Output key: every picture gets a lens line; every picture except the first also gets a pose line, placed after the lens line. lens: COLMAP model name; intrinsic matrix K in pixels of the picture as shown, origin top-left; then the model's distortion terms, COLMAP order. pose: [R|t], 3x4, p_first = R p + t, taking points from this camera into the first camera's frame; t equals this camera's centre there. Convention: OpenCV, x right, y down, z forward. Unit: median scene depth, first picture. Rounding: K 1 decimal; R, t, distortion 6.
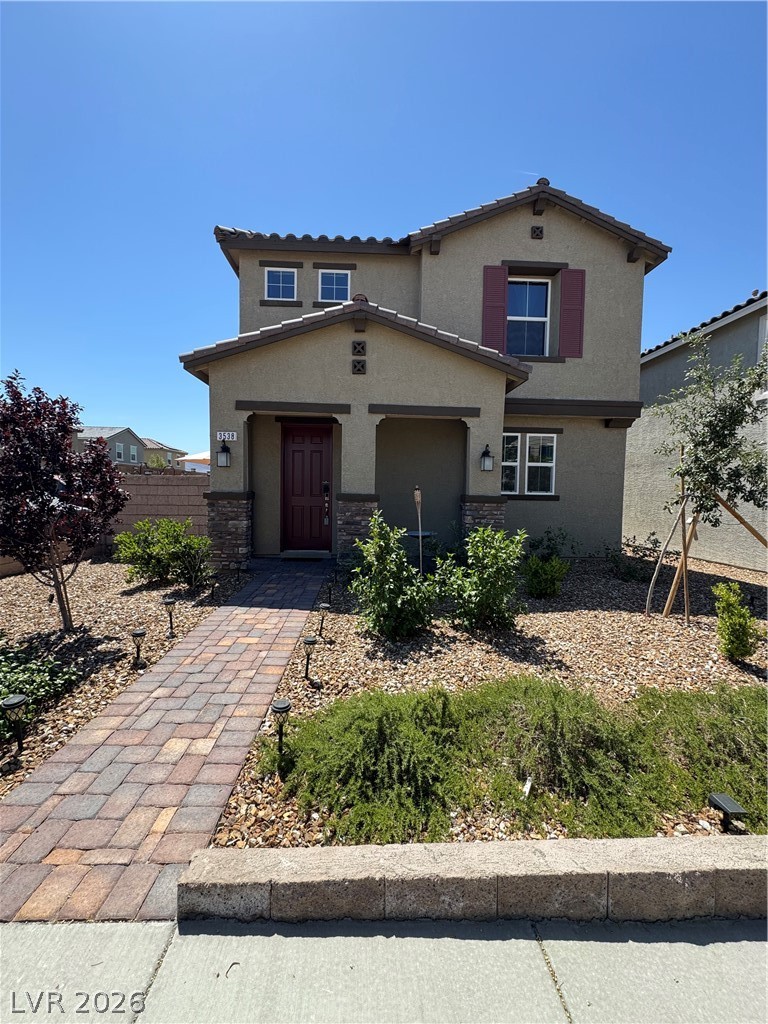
lens RADIAL K [[408.1, 0, 382.4], [0, 408.1, 512.5], [0, 0, 1]] dist [0.001977, -0.000004]
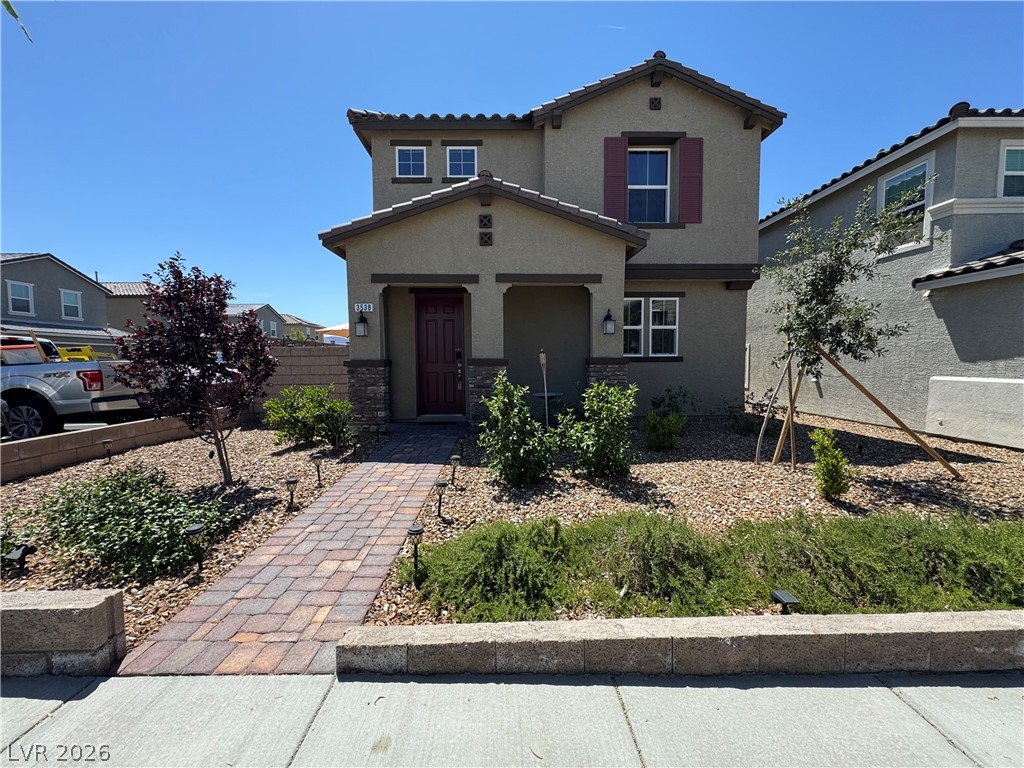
lens RADIAL K [[408.1, 0, 510.4], [0, 408.1, 385.6], [0, 0, 1]] dist [0.001977, -0.000004]
pose [[0.999485, -0.022357, -0.023030, 0.036489], [0.022528, 0.999720, 0.007180, 0.030088], [0.022863, -0.007695, 0.999709, -0.100465]]
